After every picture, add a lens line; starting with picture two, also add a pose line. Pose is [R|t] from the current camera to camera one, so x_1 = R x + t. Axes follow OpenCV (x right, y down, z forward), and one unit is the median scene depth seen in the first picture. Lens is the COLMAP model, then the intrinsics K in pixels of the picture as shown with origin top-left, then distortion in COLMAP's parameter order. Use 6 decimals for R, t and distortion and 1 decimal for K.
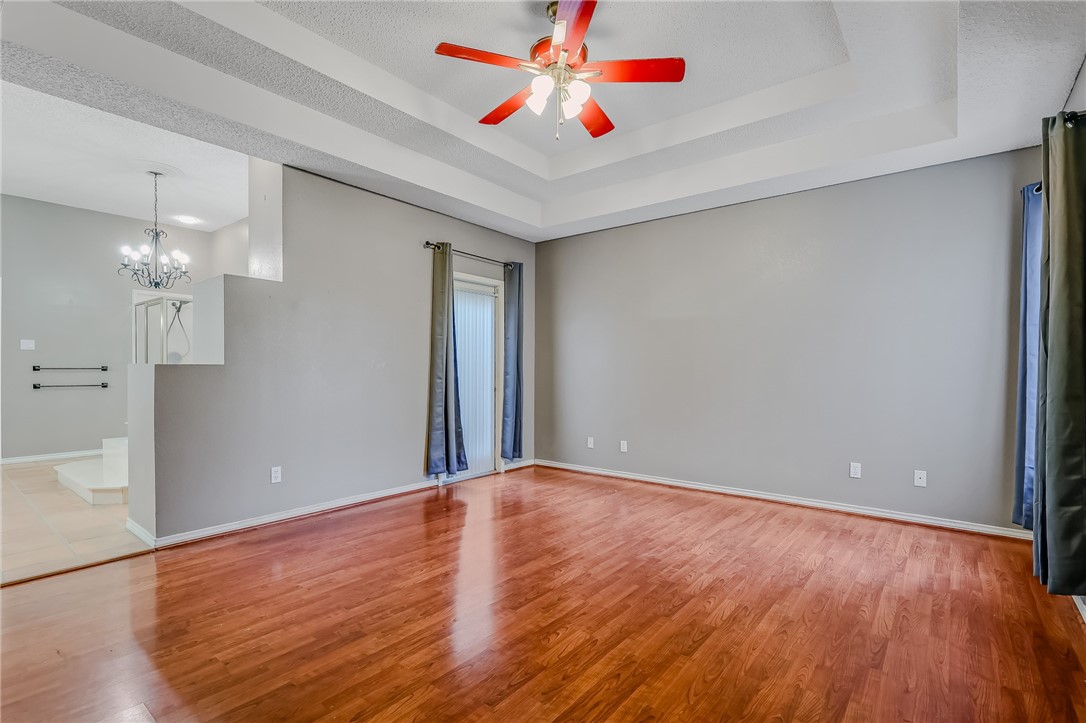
lens RADIAL K [[517.7, 0, 544.6], [0, 517.7, 369.9], [0, 0, 1]] dist [-0.005175, -0.000355]
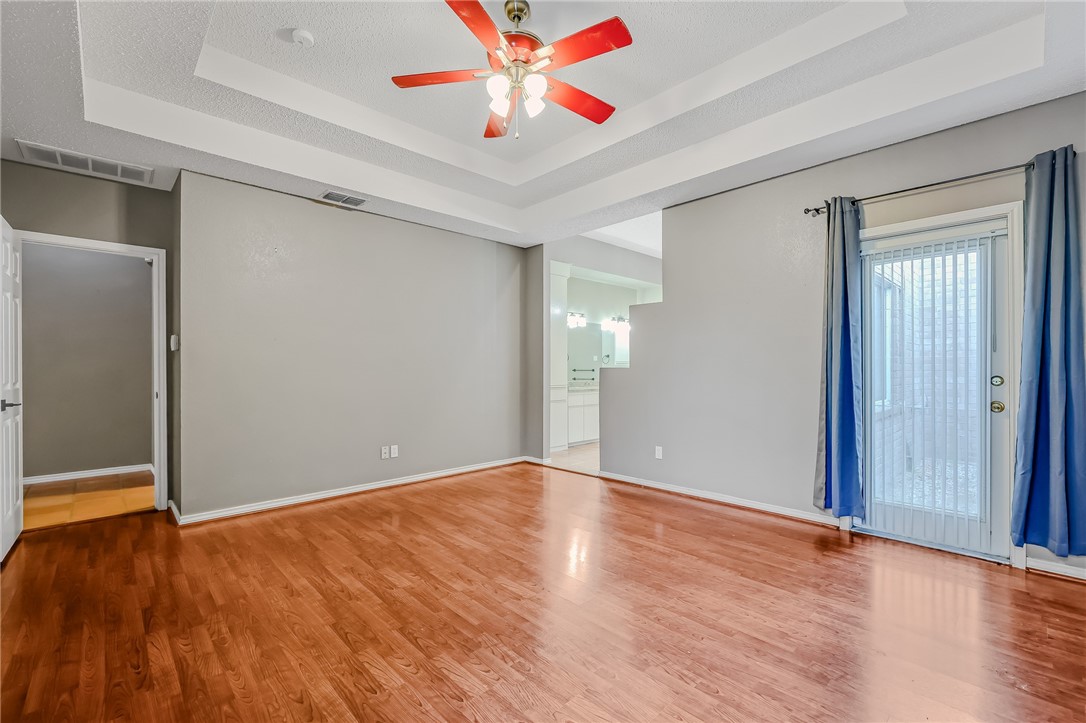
lens RADIAL K [[470.6, 0, 545.9], [0, 470.6, 366.2], [0, 0, 1]] dist [-0.003697, -0.000238]
pose [[-0.147080, -0.008656, -0.989087, 1.081265], [0.000657, 0.999961, -0.008849, -0.002591], [0.989124, -0.001951, -0.147068, 1.419479]]
